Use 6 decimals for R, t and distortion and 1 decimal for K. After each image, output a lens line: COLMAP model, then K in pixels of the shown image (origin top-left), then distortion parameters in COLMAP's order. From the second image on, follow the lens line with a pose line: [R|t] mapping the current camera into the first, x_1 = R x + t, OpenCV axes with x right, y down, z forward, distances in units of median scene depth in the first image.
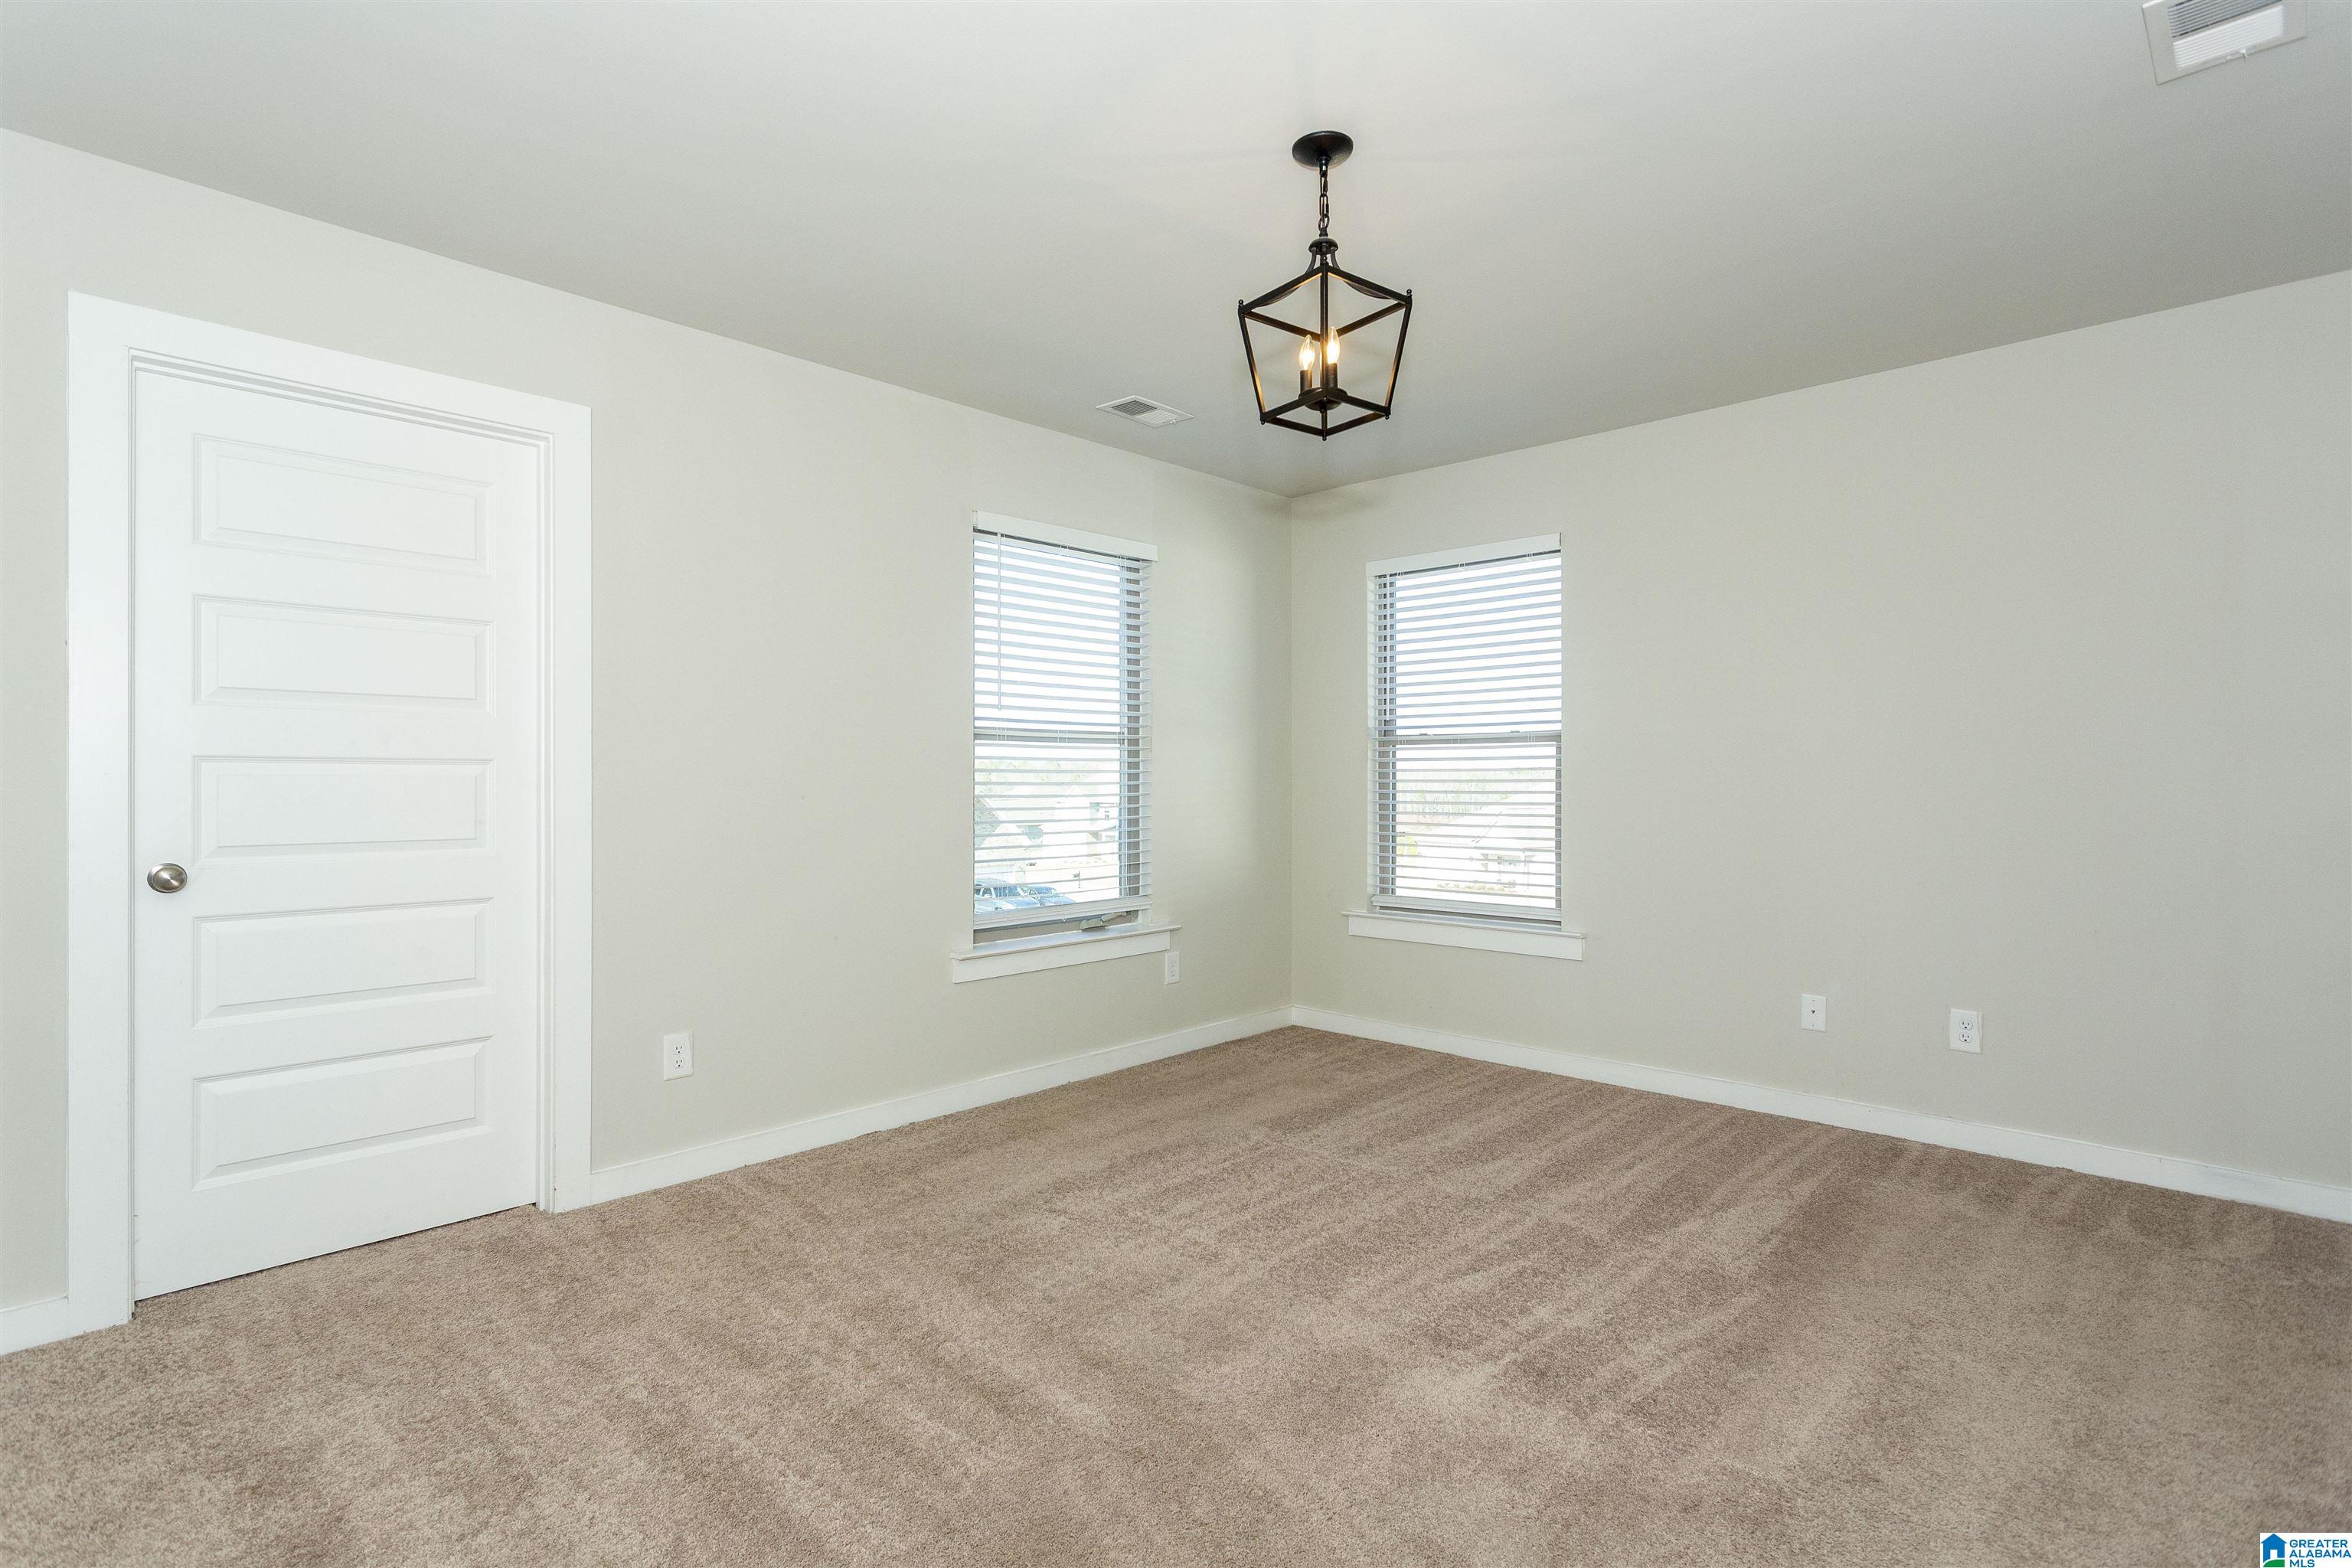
lens RADIAL K [[1116.7, 0, 1144.6], [0, 1116.7, 778.6], [0, 0, 1]] dist [0.012496, 0.000131]
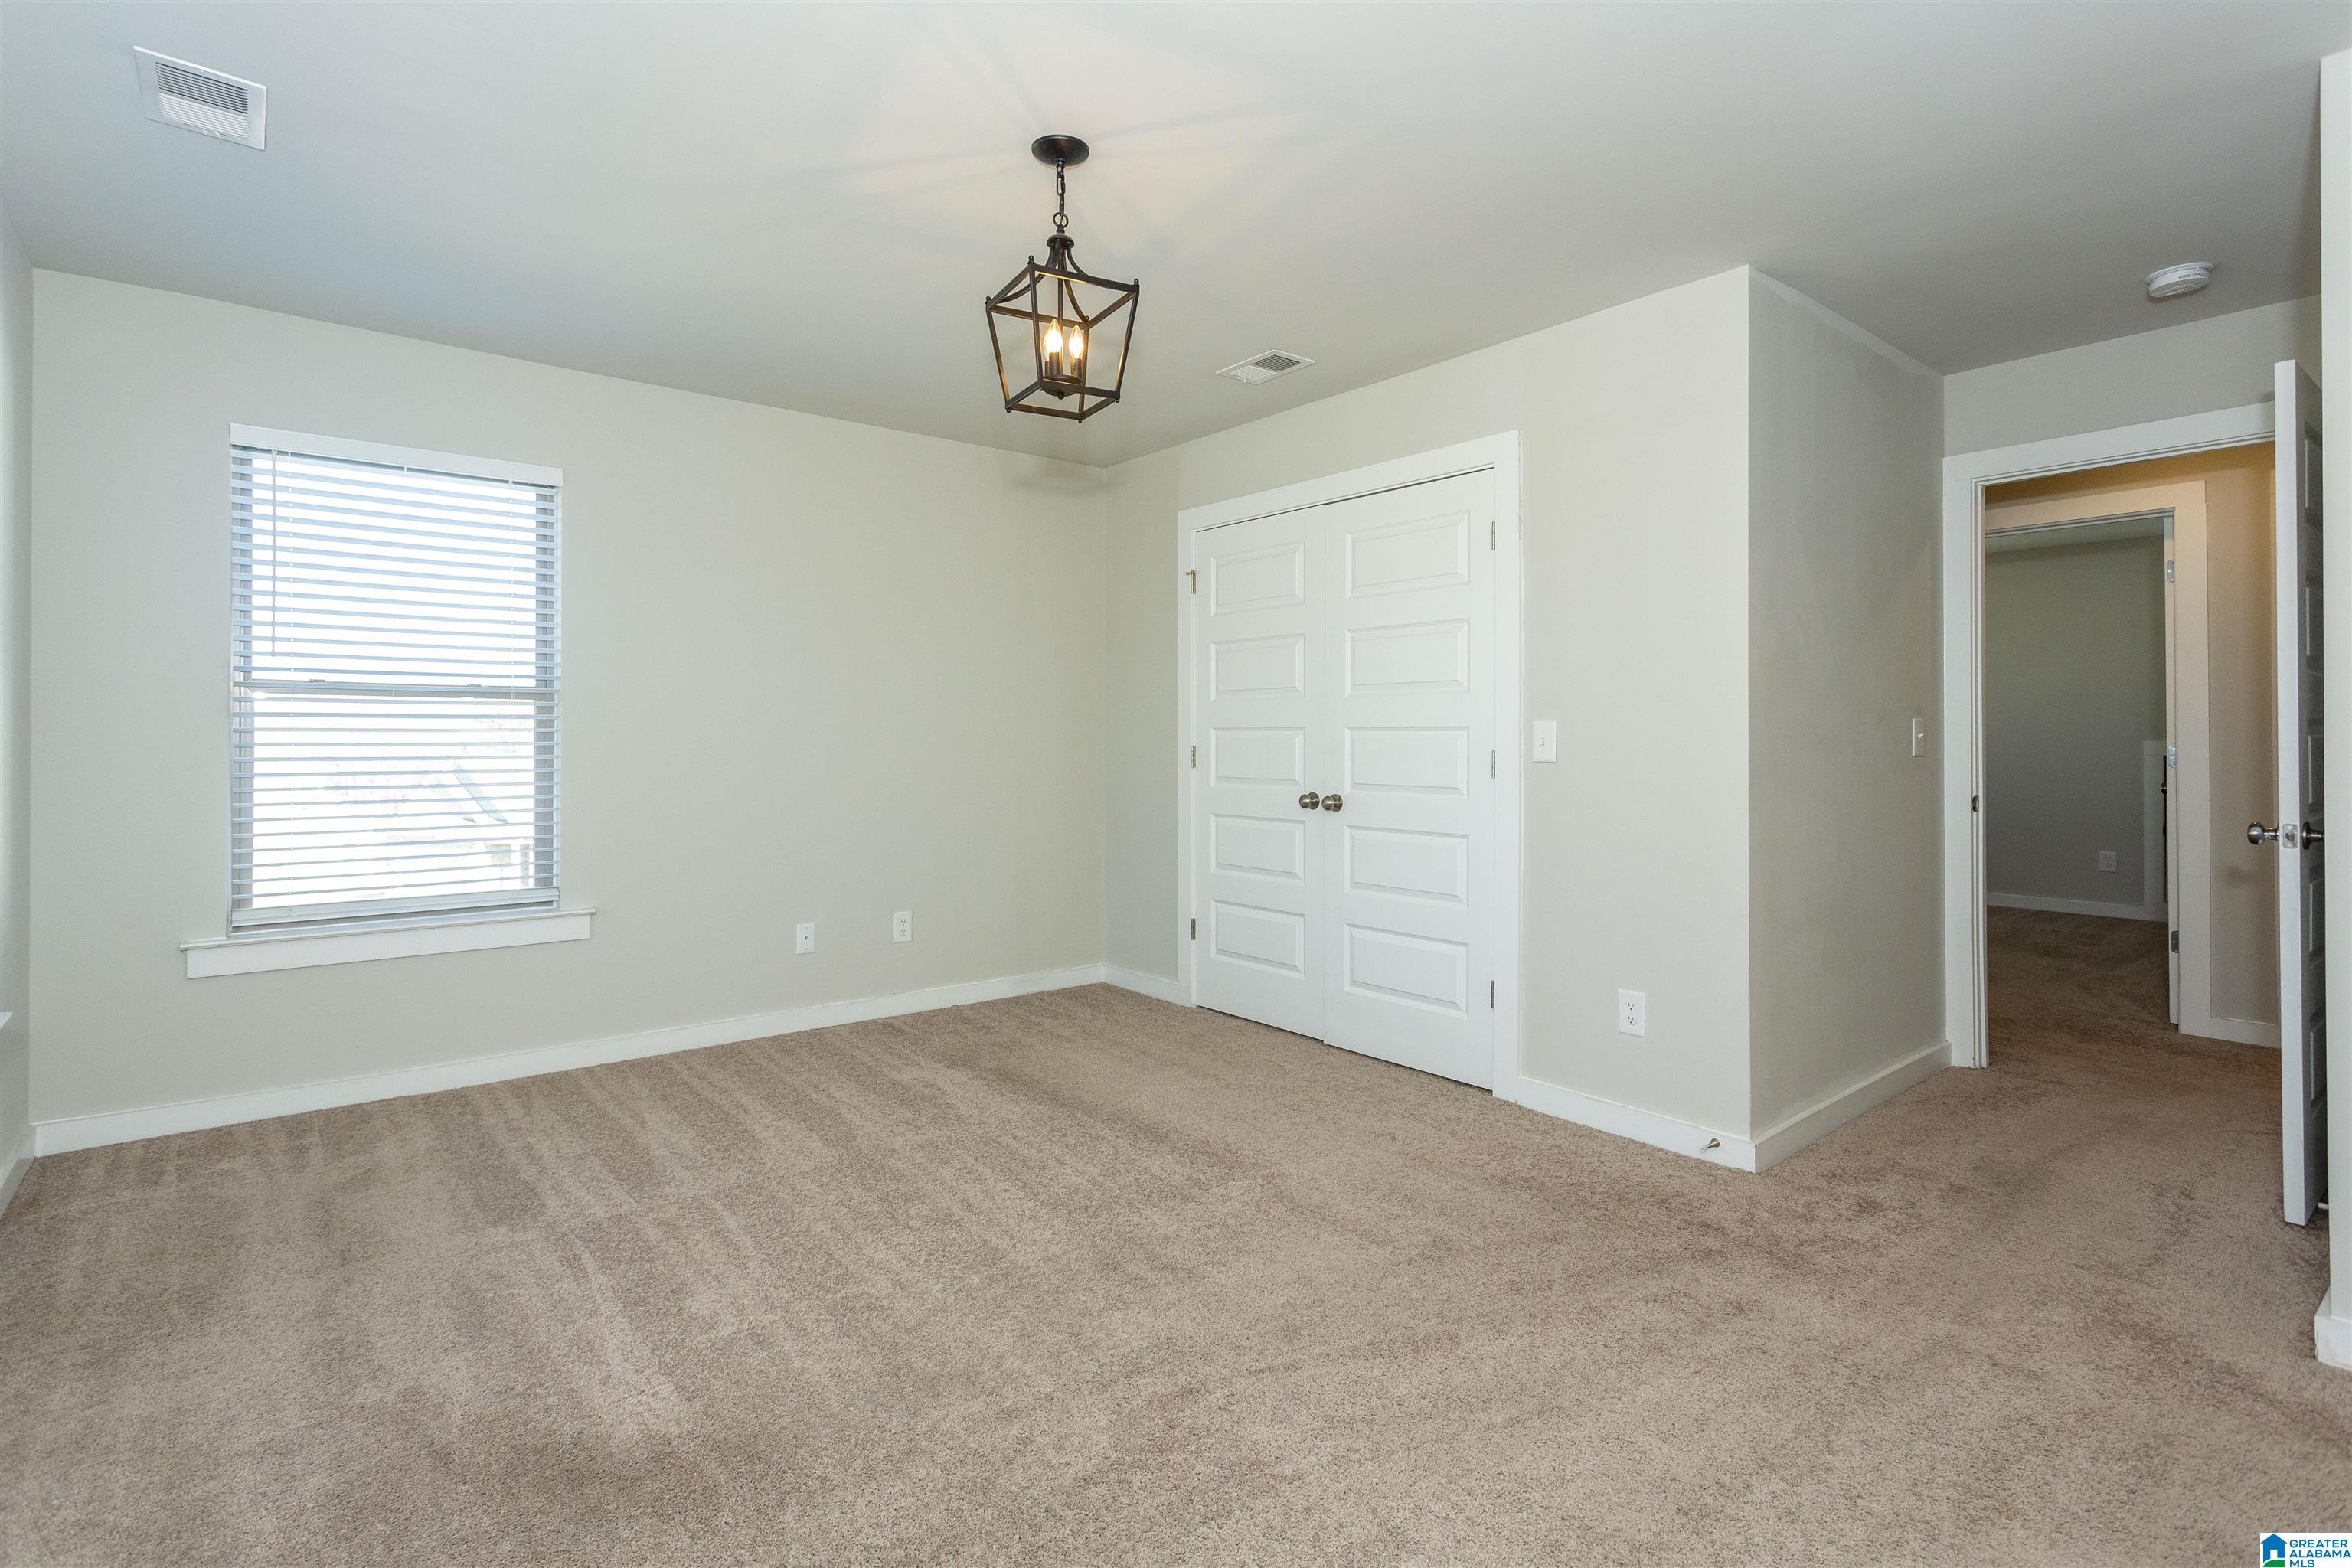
lens RADIAL K [[1131.0, 0, 1169.4], [0, 1131.0, 743.7], [0, 0, 1]] dist [0.001215, -0.000092]
pose [[0.127457, -0.001039, 0.991844, -0.551449], [-0.003152, 0.999994, 0.001453, -0.001280], [-0.991839, -0.003312, 0.127453, 0.469730]]
